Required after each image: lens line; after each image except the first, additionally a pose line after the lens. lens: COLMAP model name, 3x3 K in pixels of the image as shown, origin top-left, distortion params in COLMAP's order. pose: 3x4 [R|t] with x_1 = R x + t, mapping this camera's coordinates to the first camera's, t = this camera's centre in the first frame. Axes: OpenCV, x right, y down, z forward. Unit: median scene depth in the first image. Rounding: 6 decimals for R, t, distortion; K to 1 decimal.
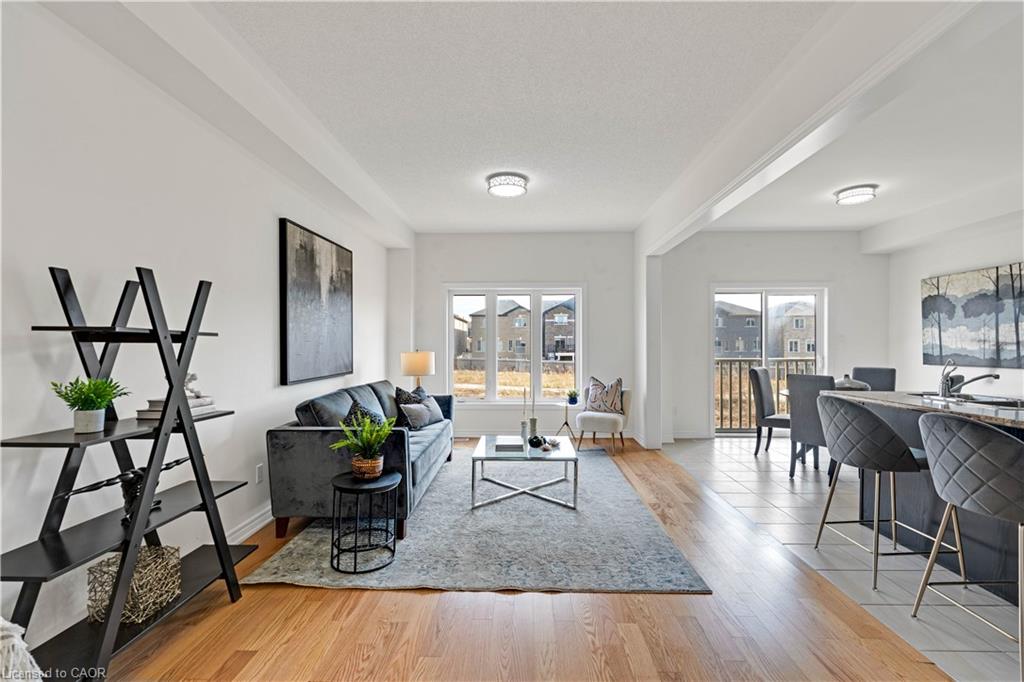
lens RADIAL K [[451.3, 0, 514.4], [0, 451.3, 349.0], [0, 0, 1]] dist [-0.001479, -0.000118]
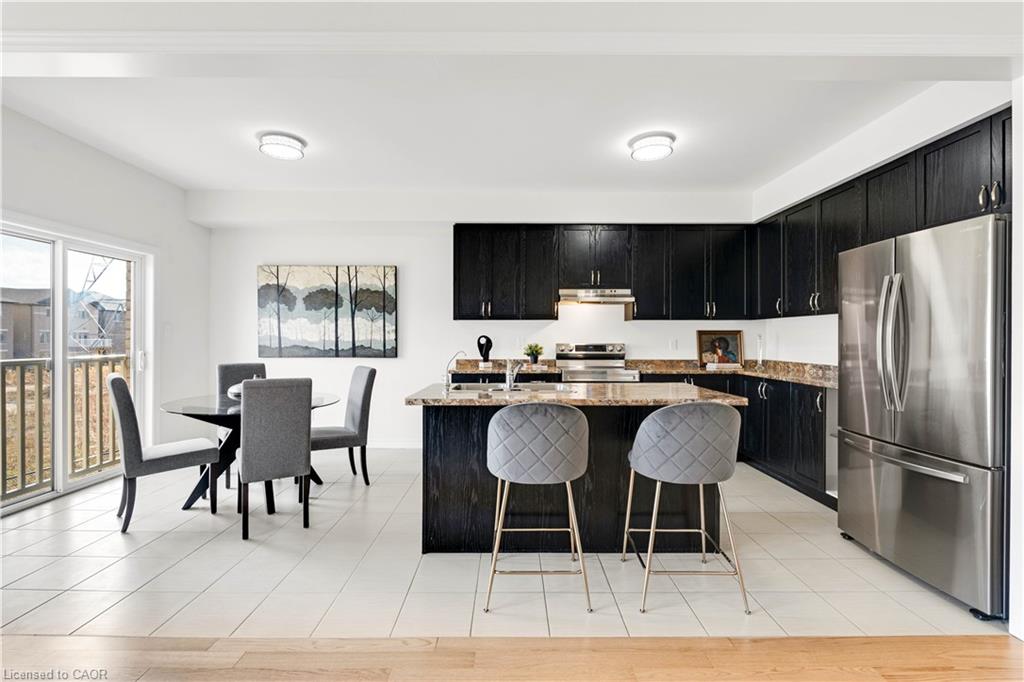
lens RADIAL K [[450.2, 0, 512.0], [0, 450.2, 341.0], [0, 0, 1]] dist [-0.004016, -0.000522]
pose [[-0.026597, -0.003722, 0.999639, -0.043066], [0.002451, 0.999990, 0.003788, -0.001702], [-0.999643, 0.002551, -0.026588, 0.616523]]
